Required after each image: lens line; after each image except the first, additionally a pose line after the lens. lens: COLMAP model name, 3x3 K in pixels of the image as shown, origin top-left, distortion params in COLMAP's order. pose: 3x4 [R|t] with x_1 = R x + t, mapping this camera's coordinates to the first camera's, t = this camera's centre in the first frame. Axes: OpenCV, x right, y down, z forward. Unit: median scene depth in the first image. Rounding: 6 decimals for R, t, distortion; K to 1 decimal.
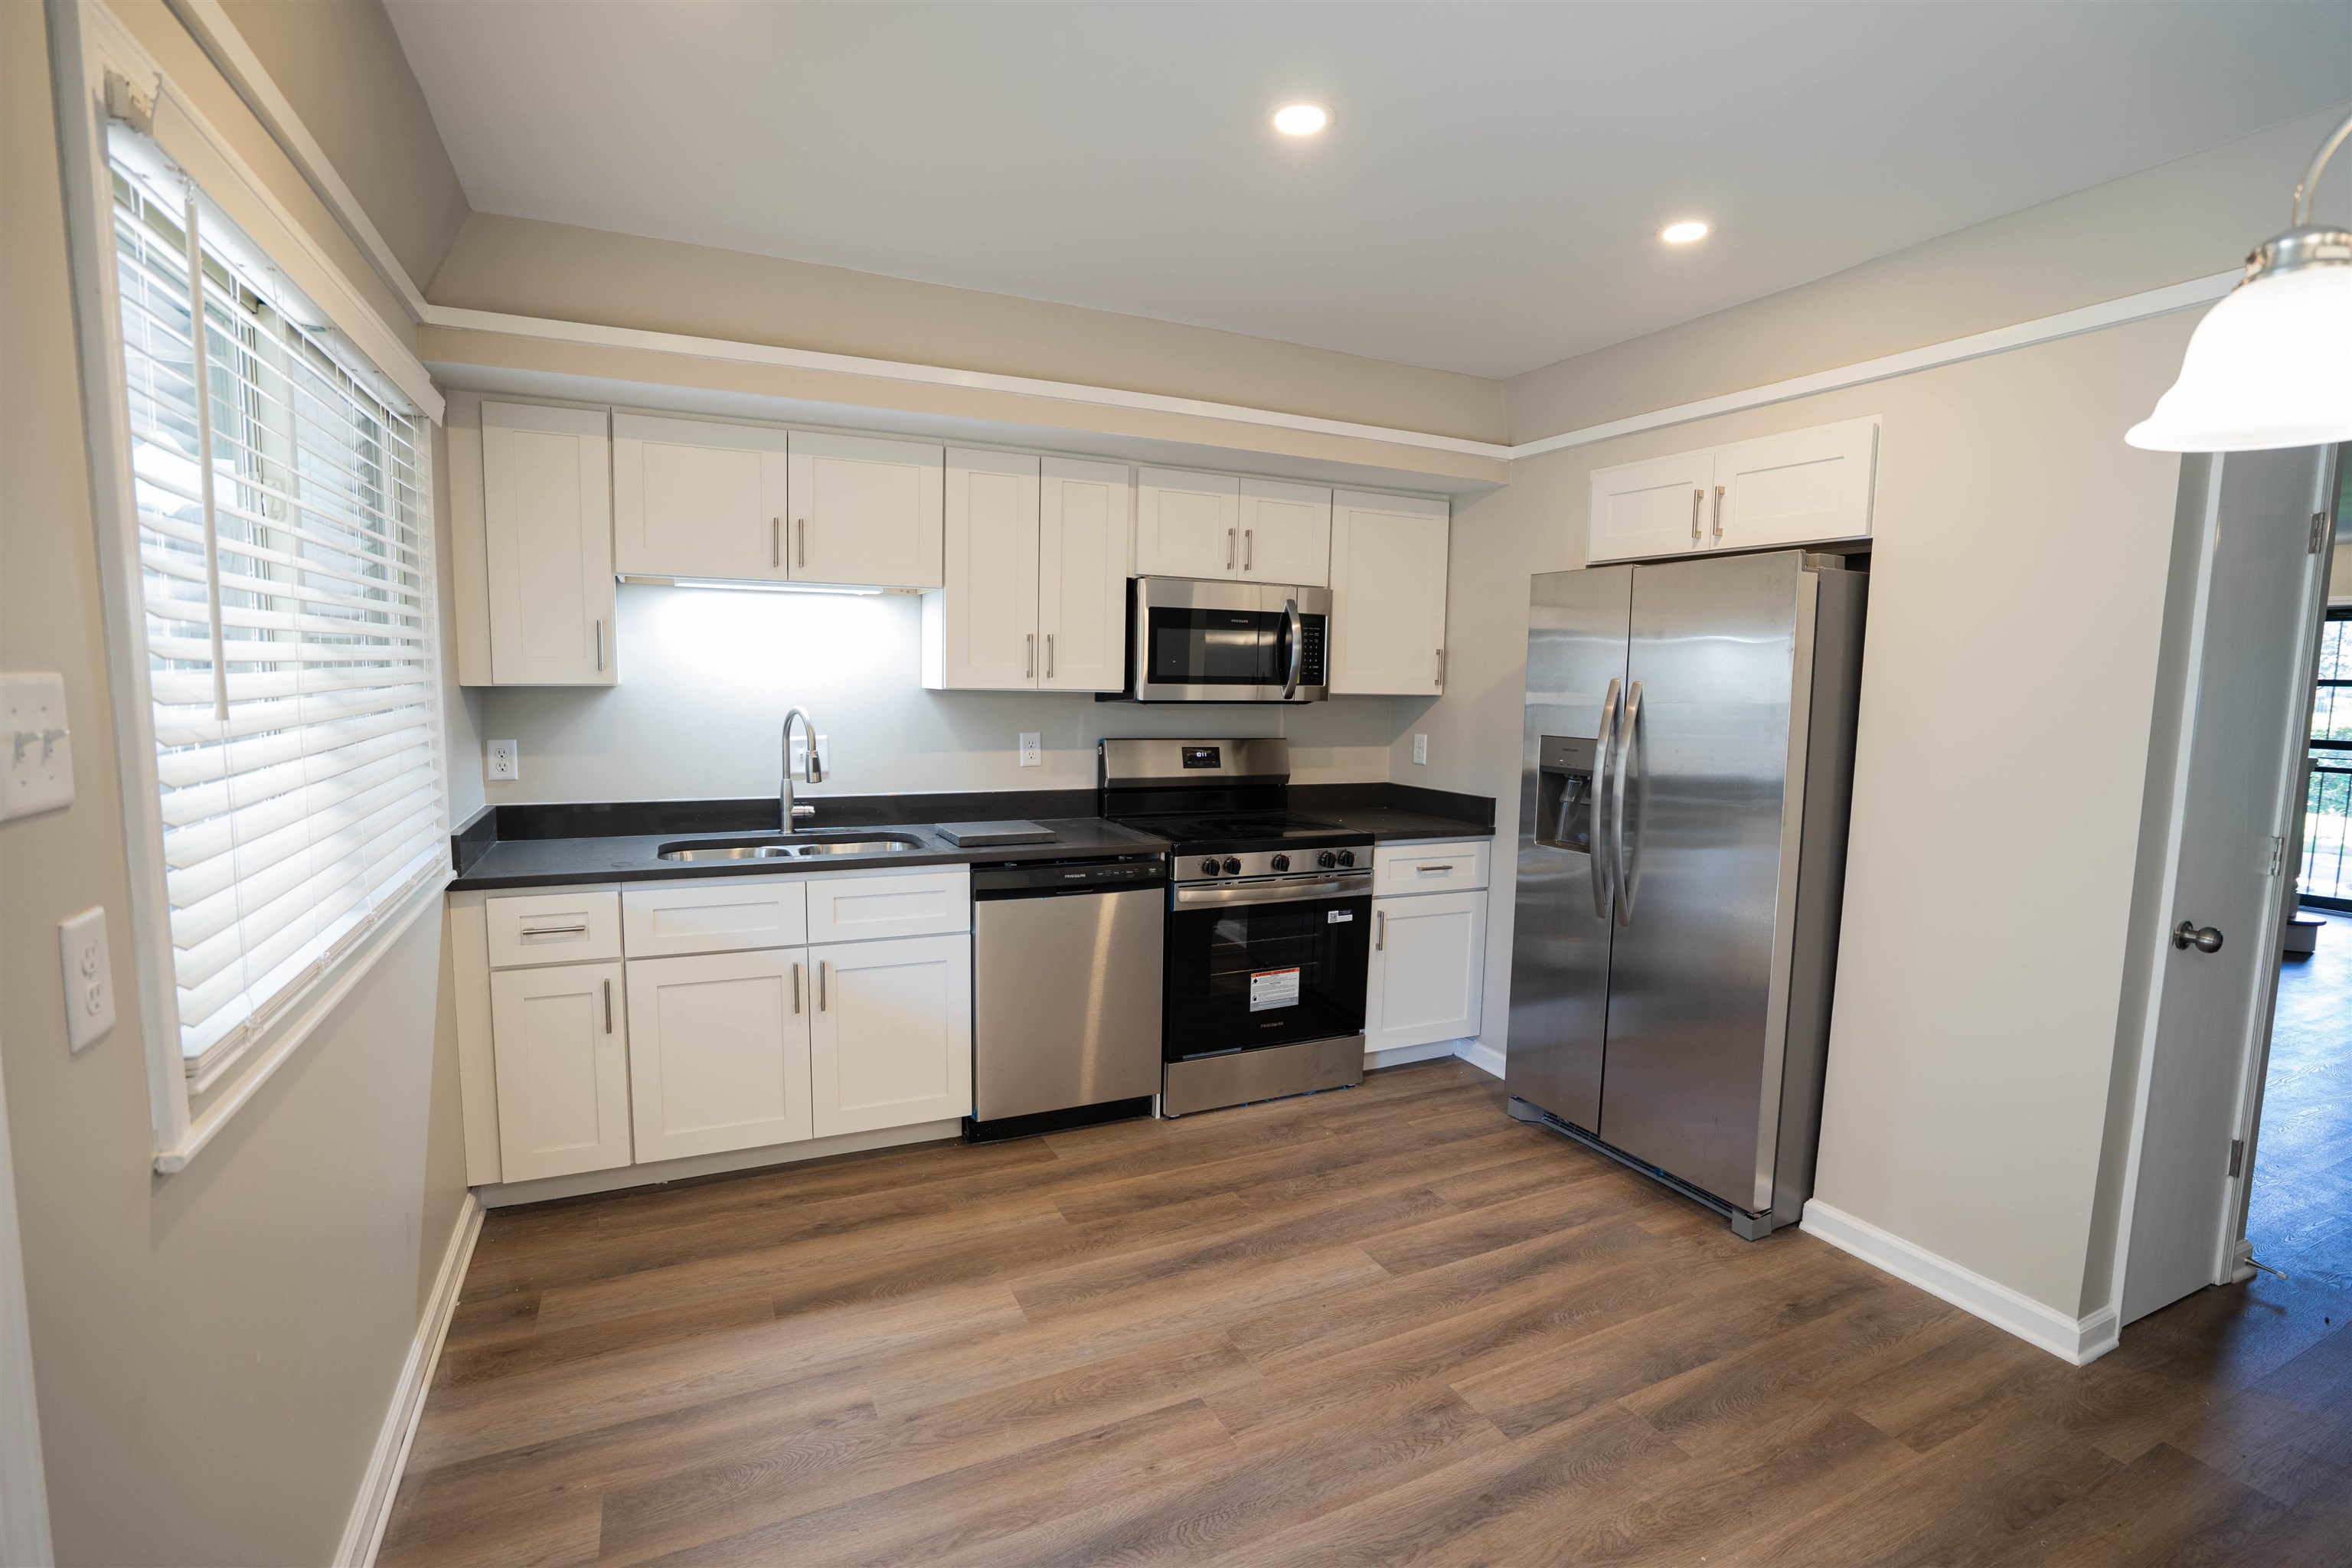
lens RADIAL K [[1081.4, 0, 1178.4], [0, 1081.4, 796.7], [0, 0, 1]] dist [-0.067727, 0.031300]
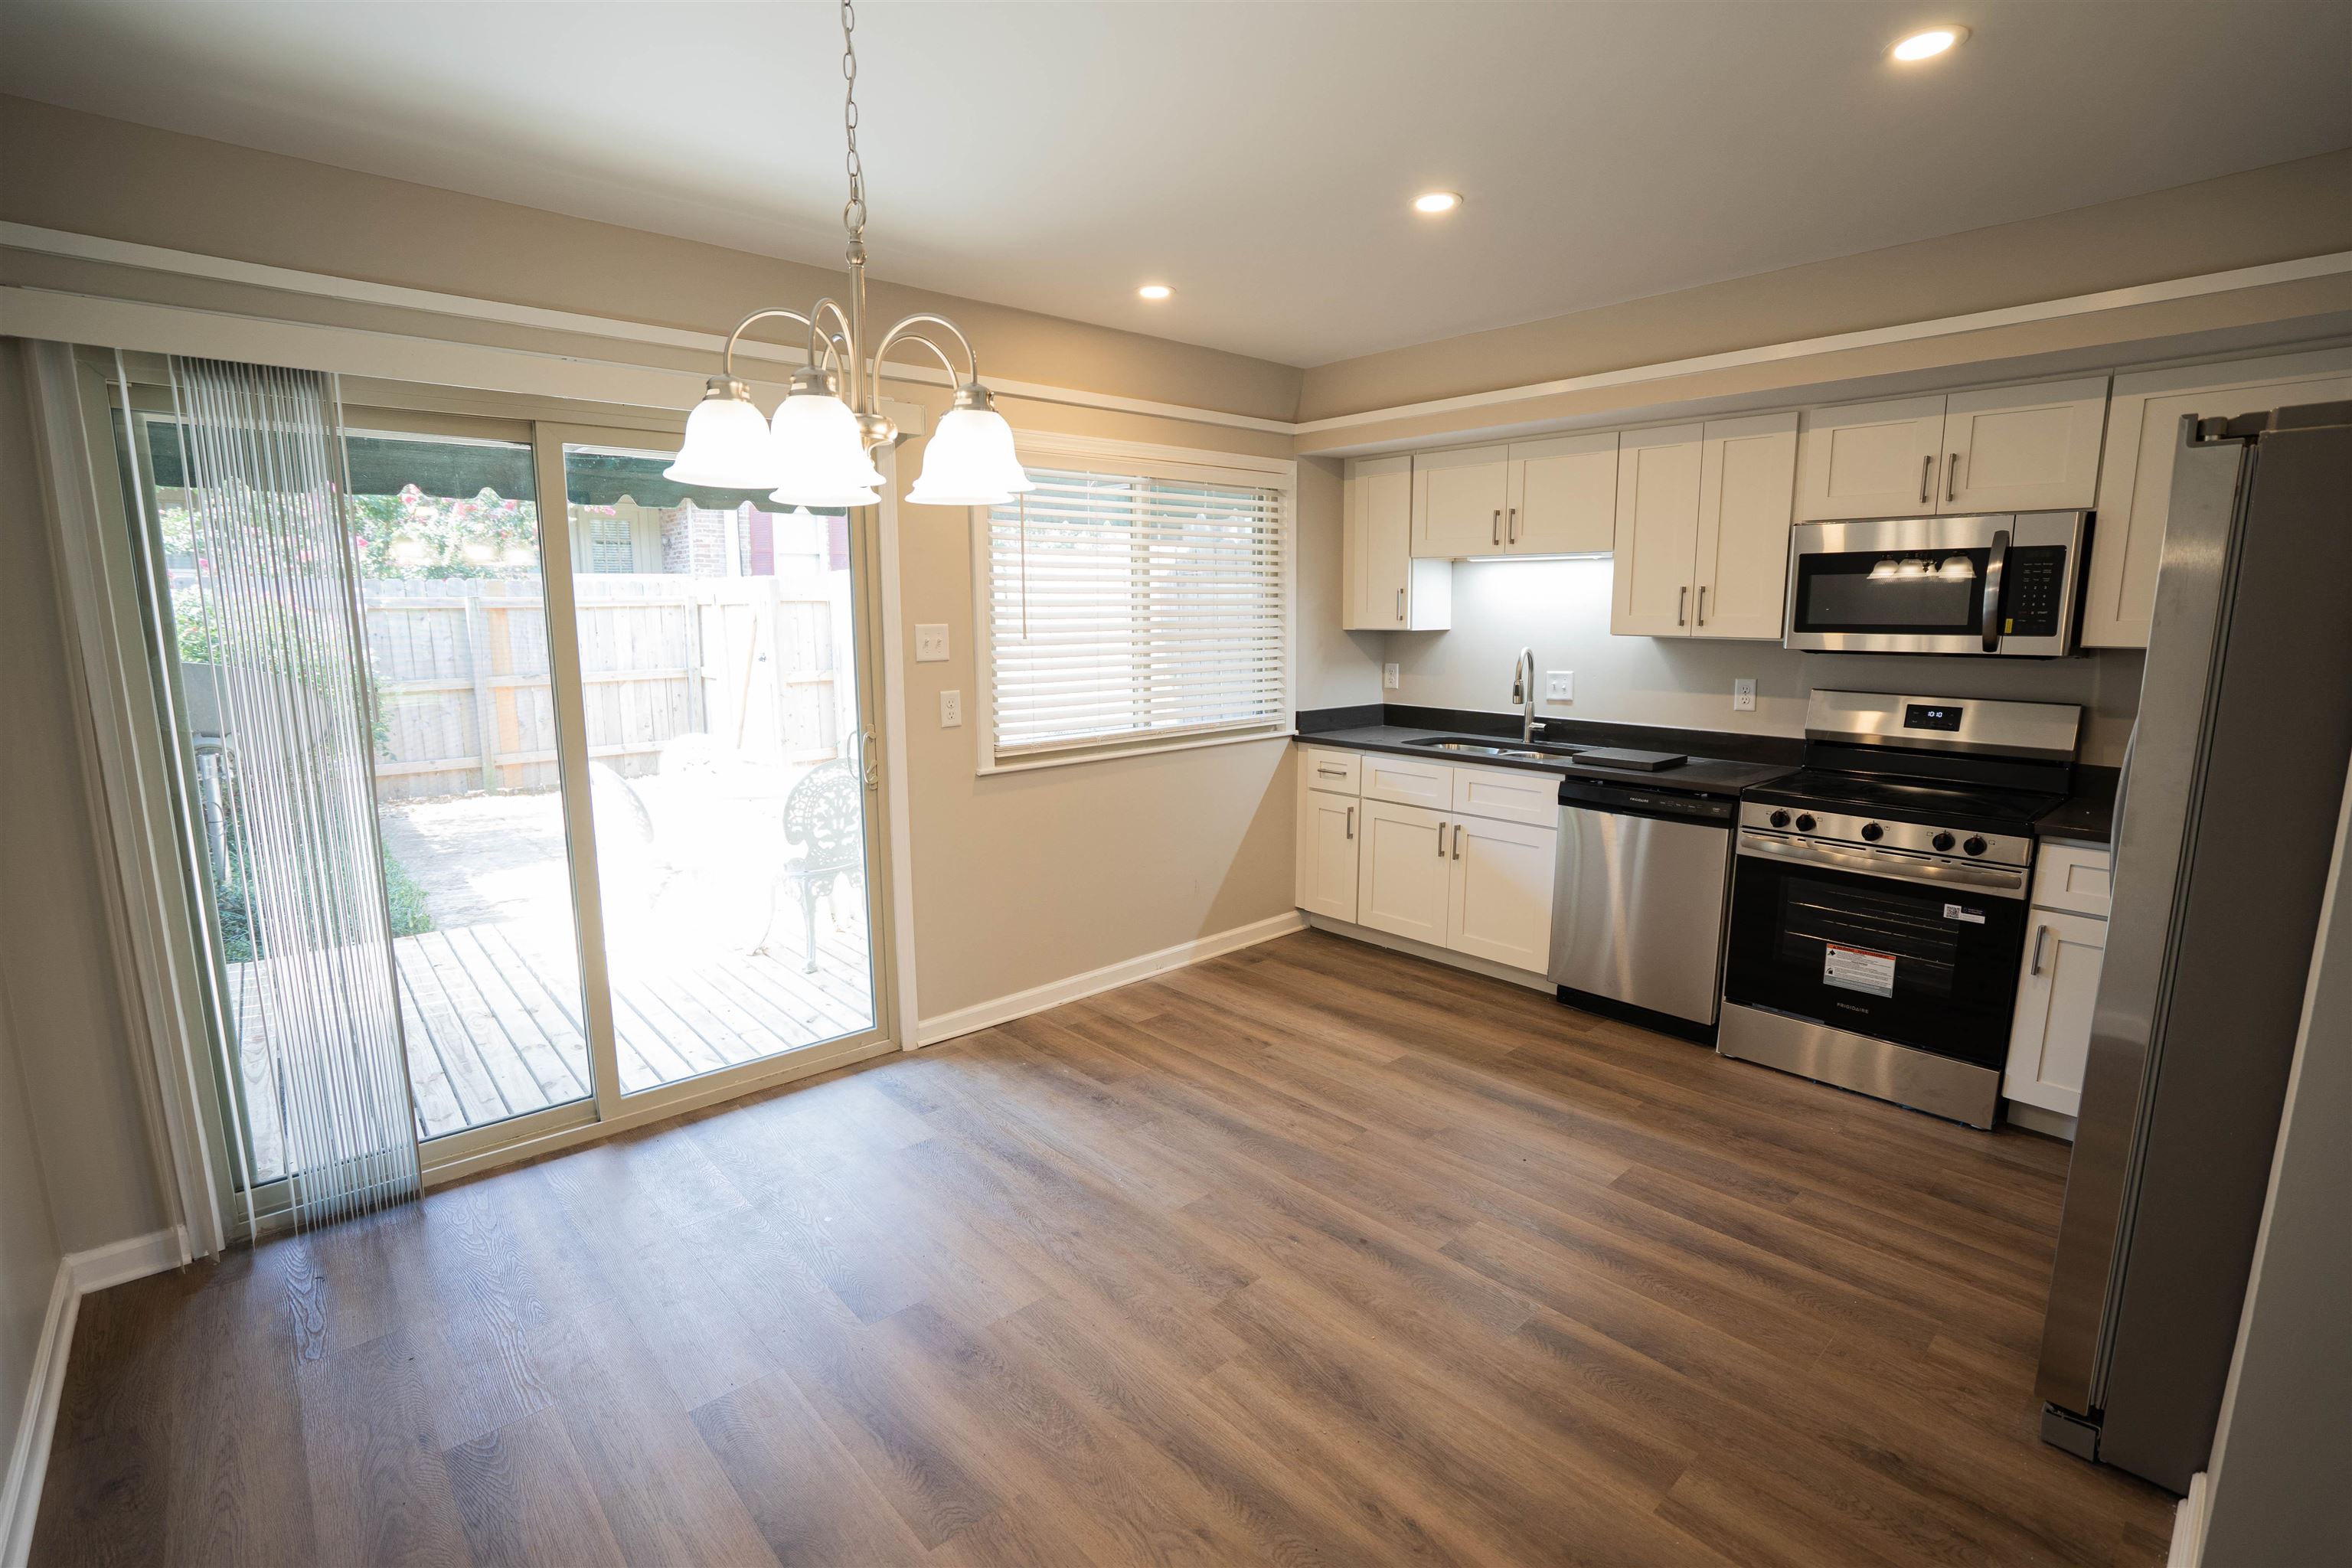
lens RADIAL K [[1081.4, 0, 1178.4], [0, 1081.4, 796.7], [0, 0, 1]] dist [-0.067727, 0.031300]
pose [[0.281993, 0.143192, -0.948671, 0.824216], [-0.103228, 0.987588, 0.118382, -0.013098], [0.953847, 0.064547, 0.293274, 0.201135]]
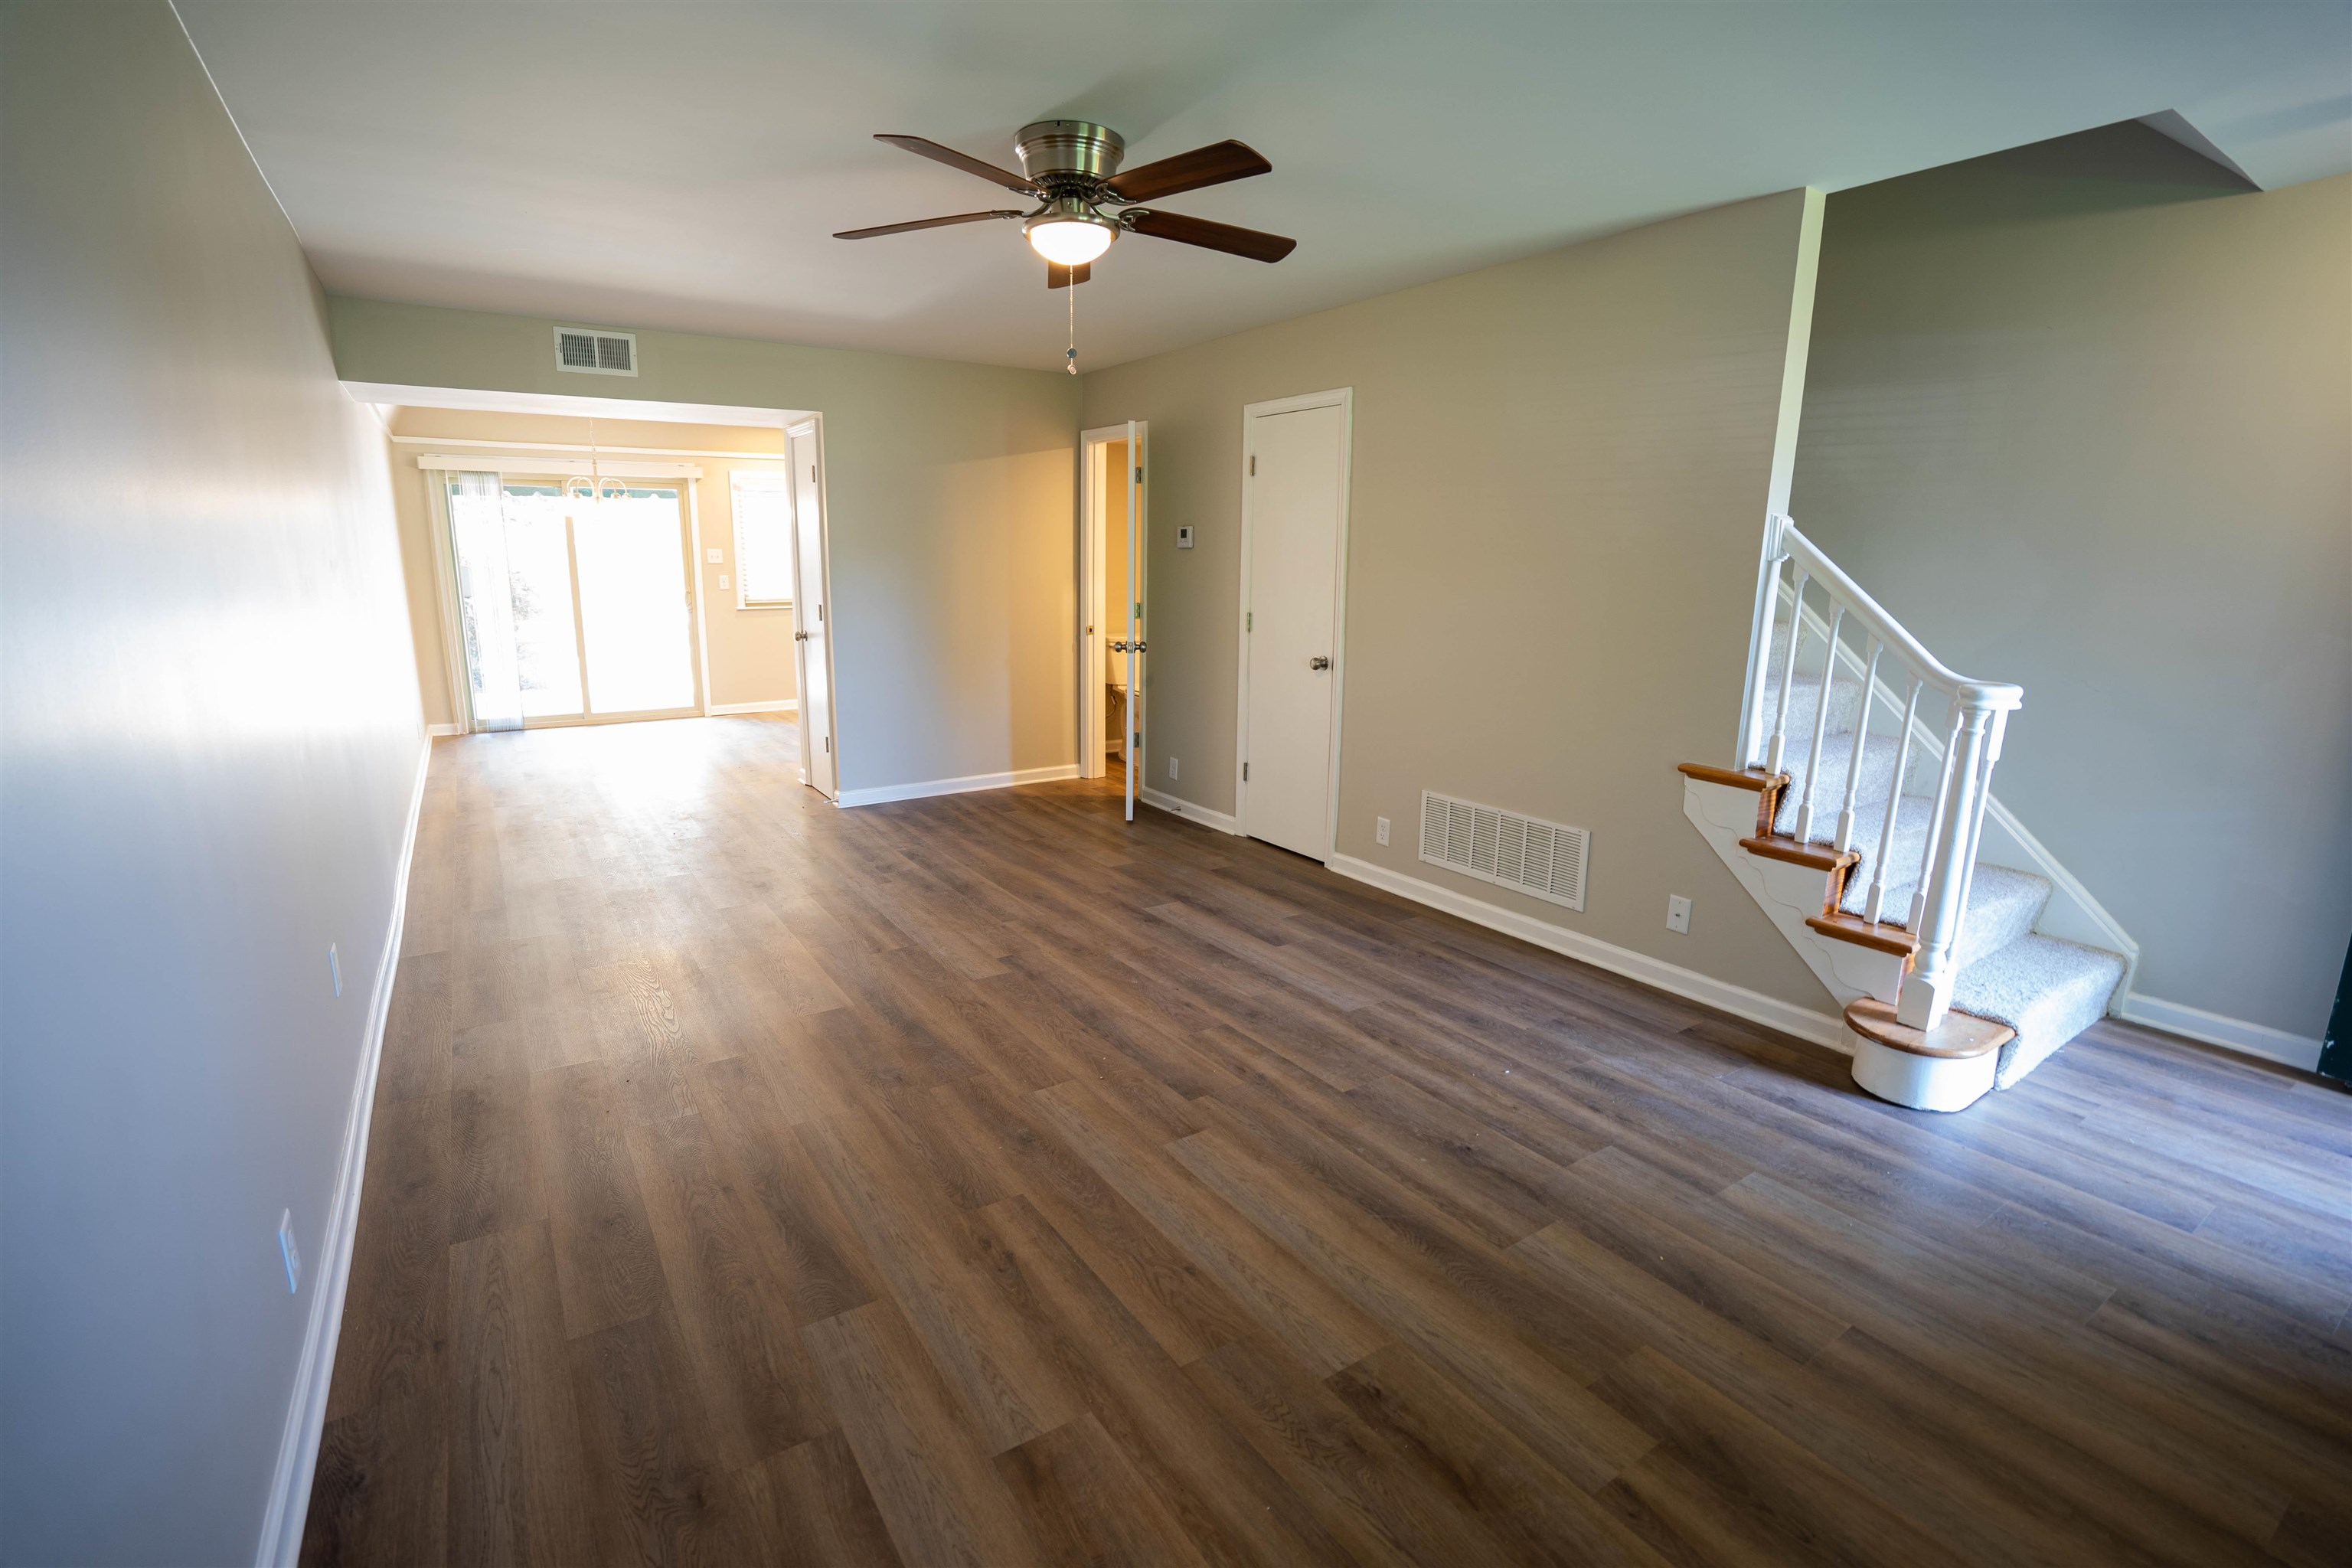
lens RADIAL K [[1081.4, 0, 1178.4], [0, 1081.4, 796.7], [0, 0, 1]] dist [-0.067727, 0.031300]
pose [[0.124643, 0.185086, -0.974786, 2.573960], [-0.114575, 0.978560, 0.171153, -0.013564], [0.985564, 0.090353, 0.143177, 1.067570]]
